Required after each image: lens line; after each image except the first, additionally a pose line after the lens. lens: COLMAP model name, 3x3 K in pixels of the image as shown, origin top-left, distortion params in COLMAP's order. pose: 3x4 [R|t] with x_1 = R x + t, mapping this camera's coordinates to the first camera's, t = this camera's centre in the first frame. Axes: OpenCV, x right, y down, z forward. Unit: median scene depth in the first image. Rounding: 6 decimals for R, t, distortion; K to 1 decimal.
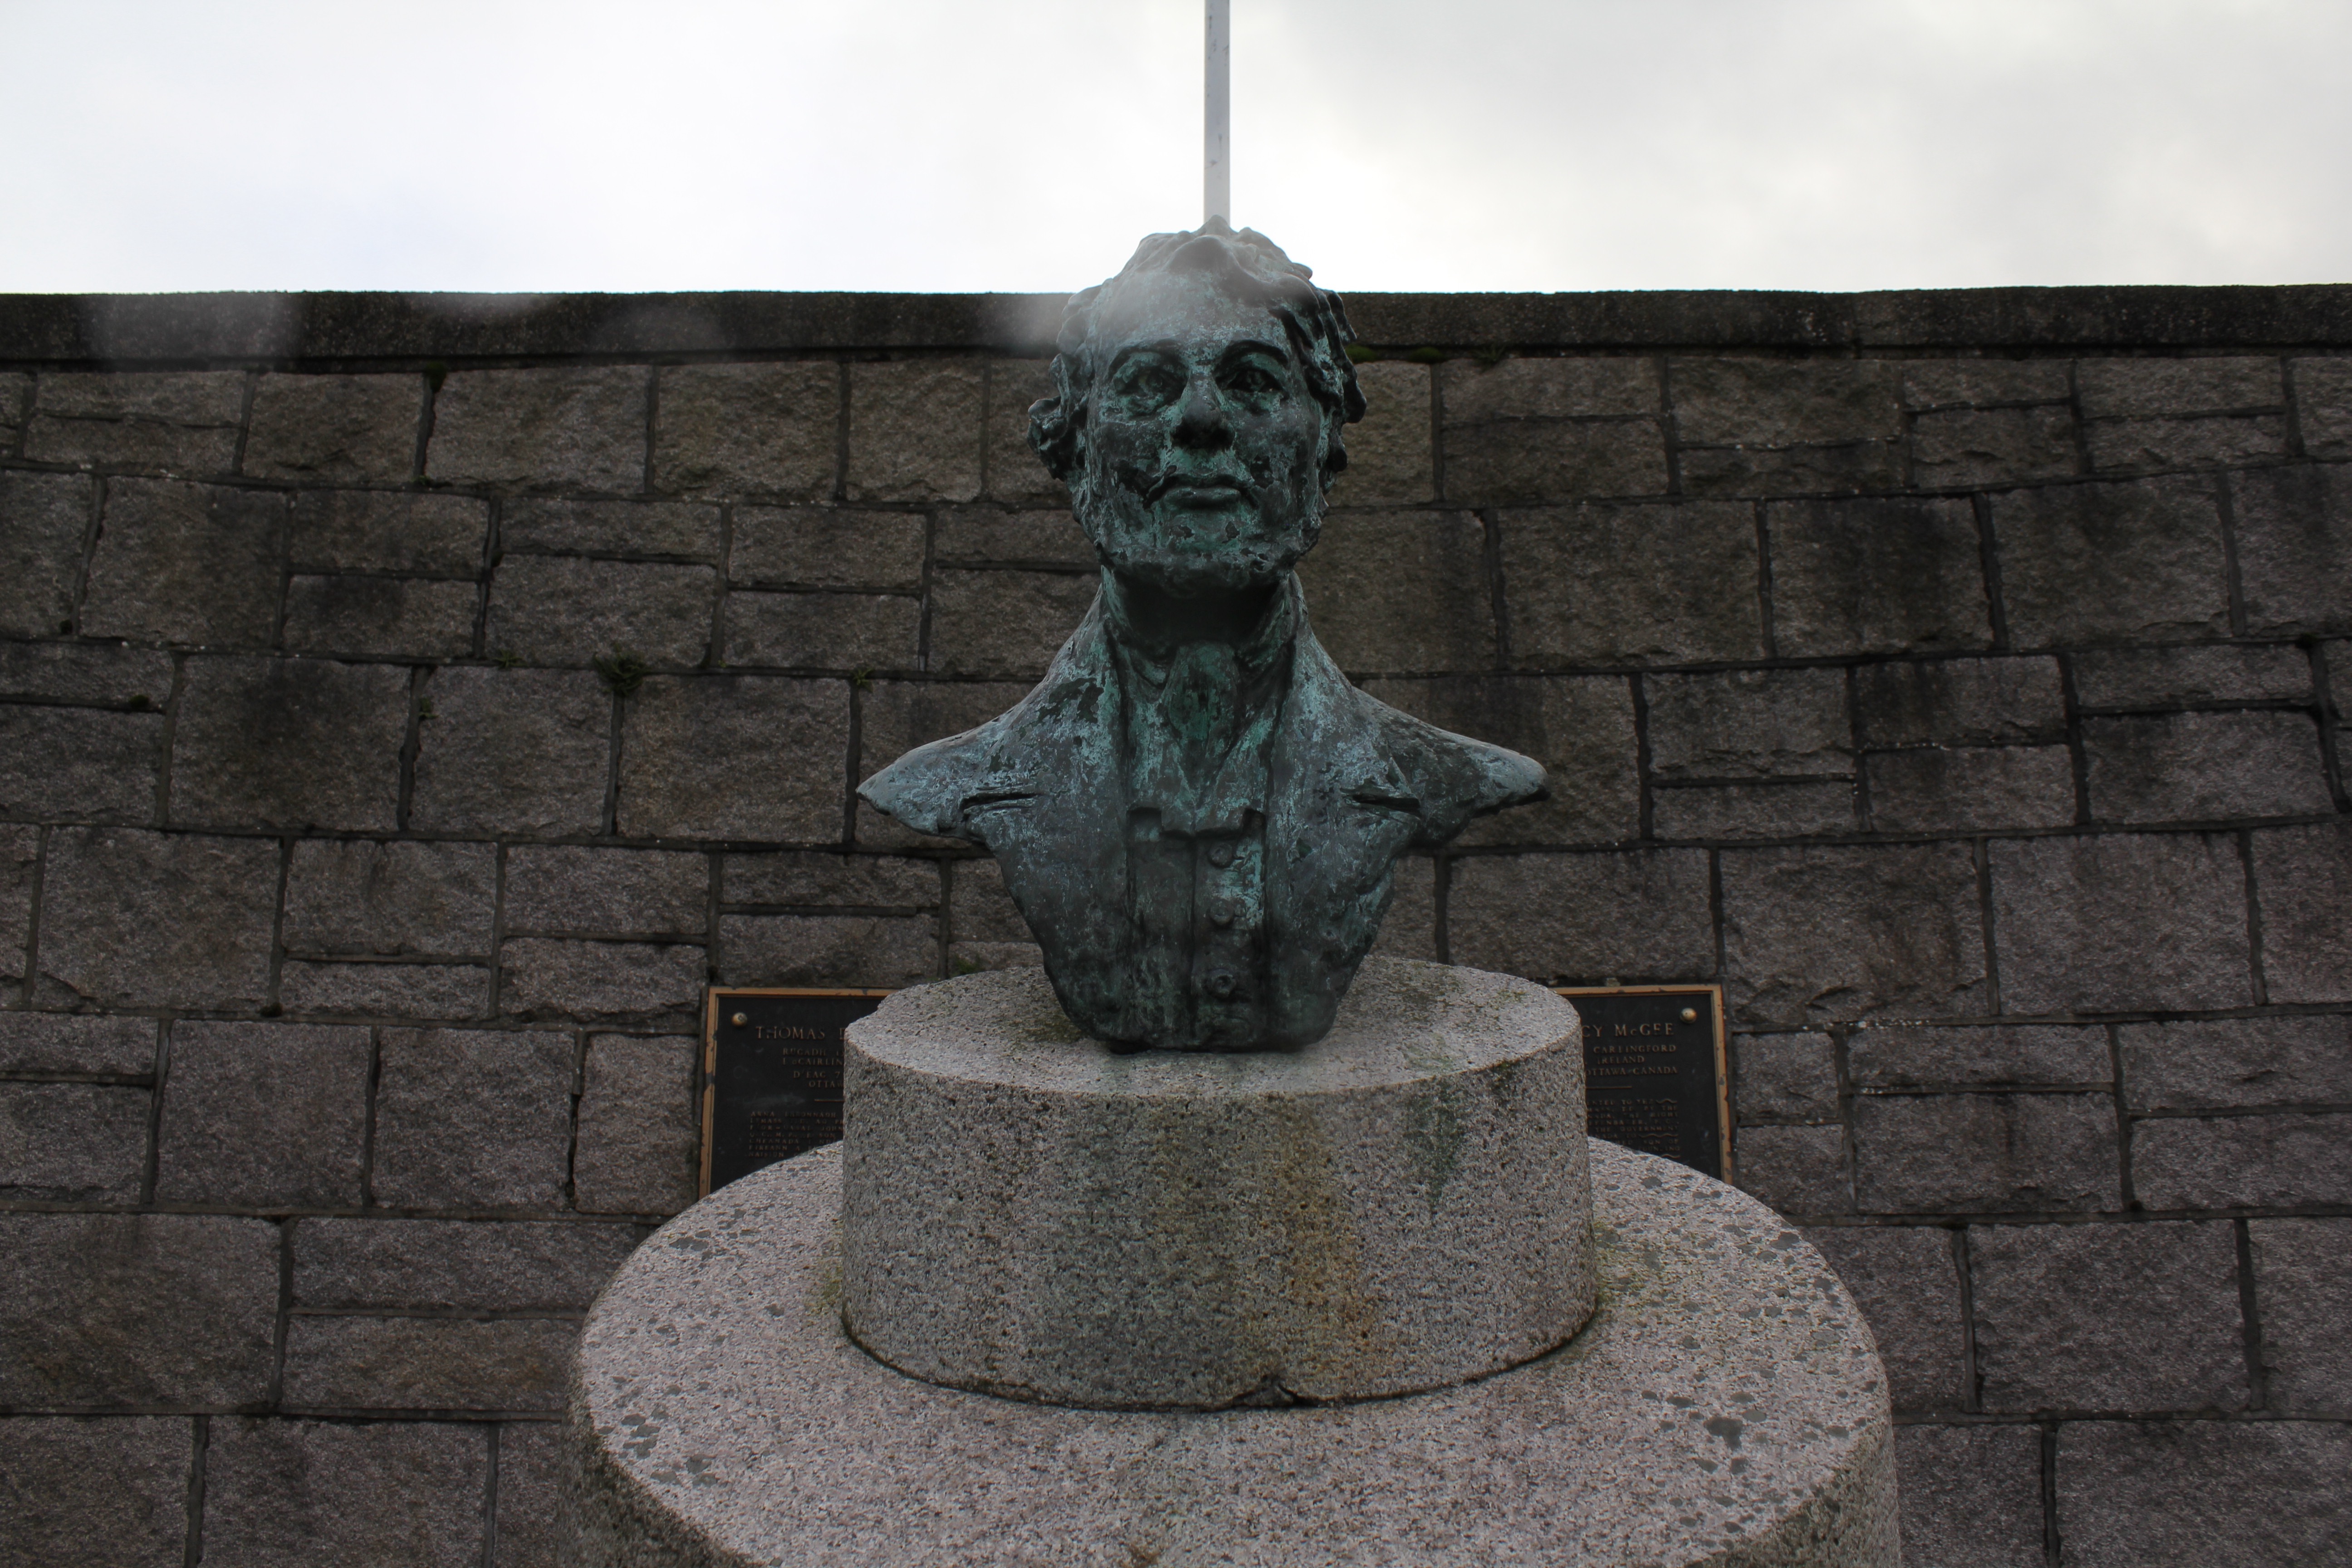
lens RADIAL K [[1925.0, 0, 1176.0], [0, 1925.0, 784.0], [0, 0, 1]] dist [-0.167672, 0.128613]
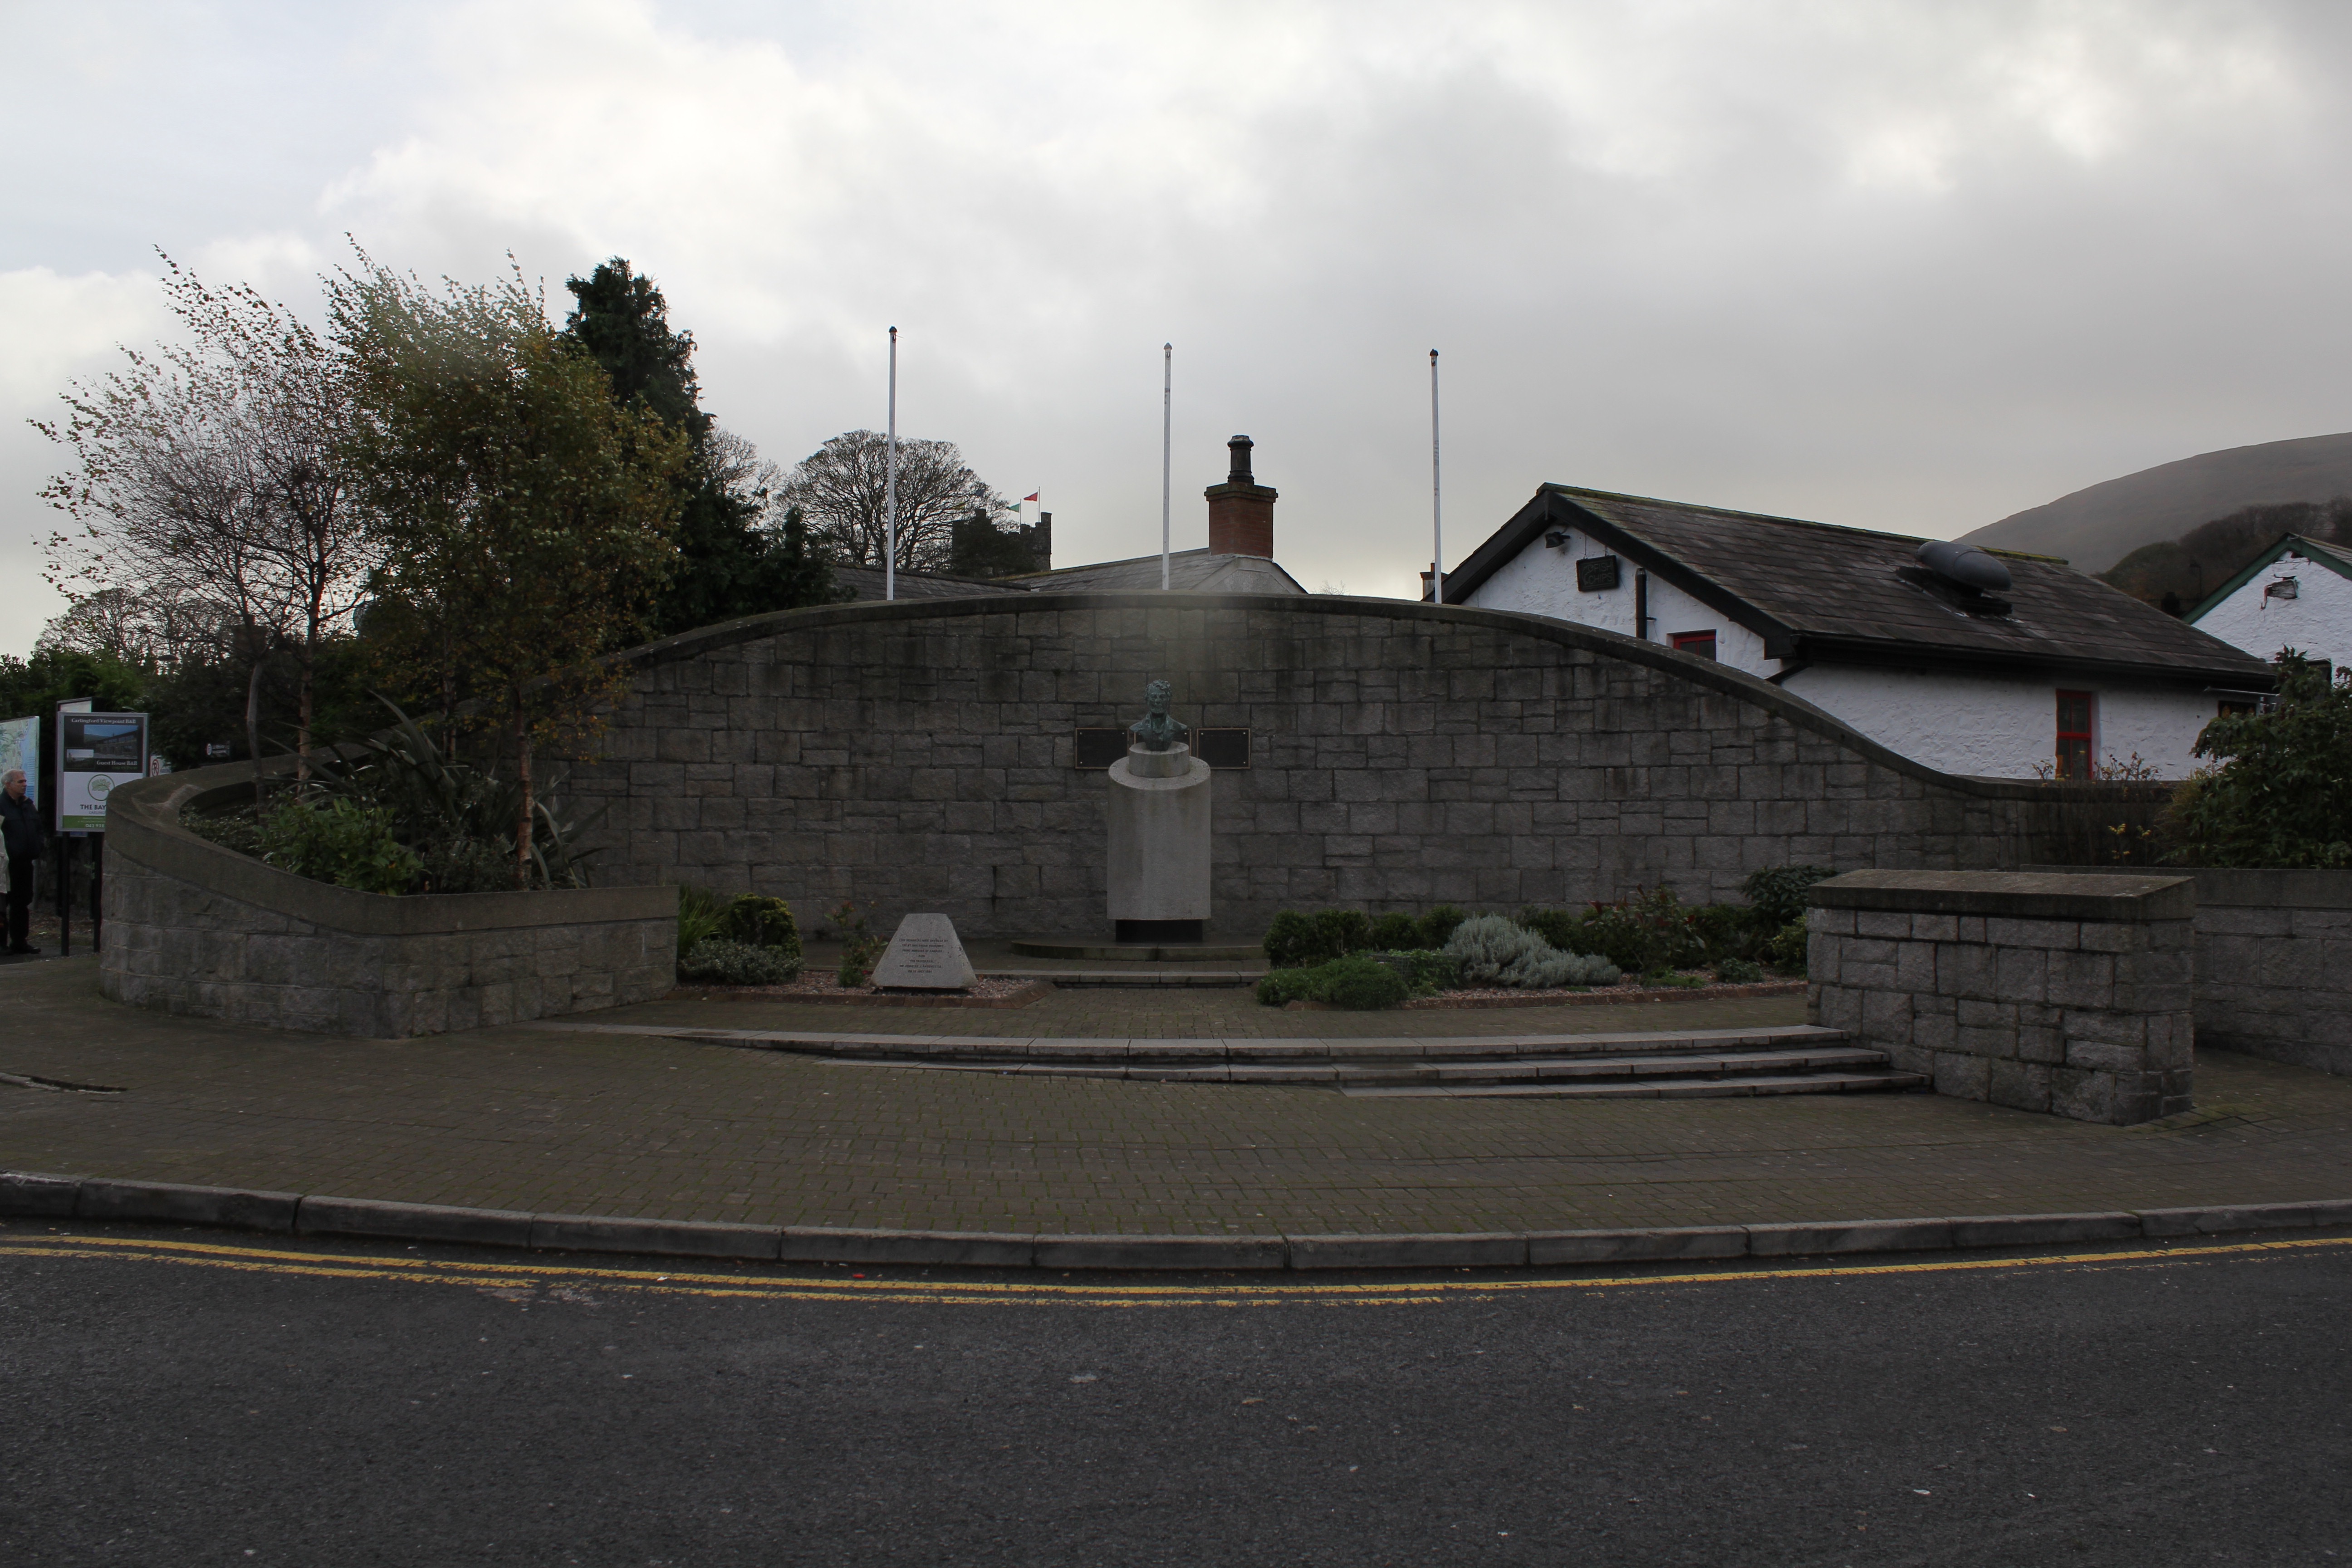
lens RADIAL K [[1925.0, 0, 1176.0], [0, 1925.0, 784.0], [0, 0, 1]] dist [-0.167672, 0.128613]
pose [[0.999957, 0.002003, 0.009101, 0.006602], [-0.003902, 0.976871, 0.213796, -0.992767], [-0.008462, -0.213822, 0.976836, -4.818652]]
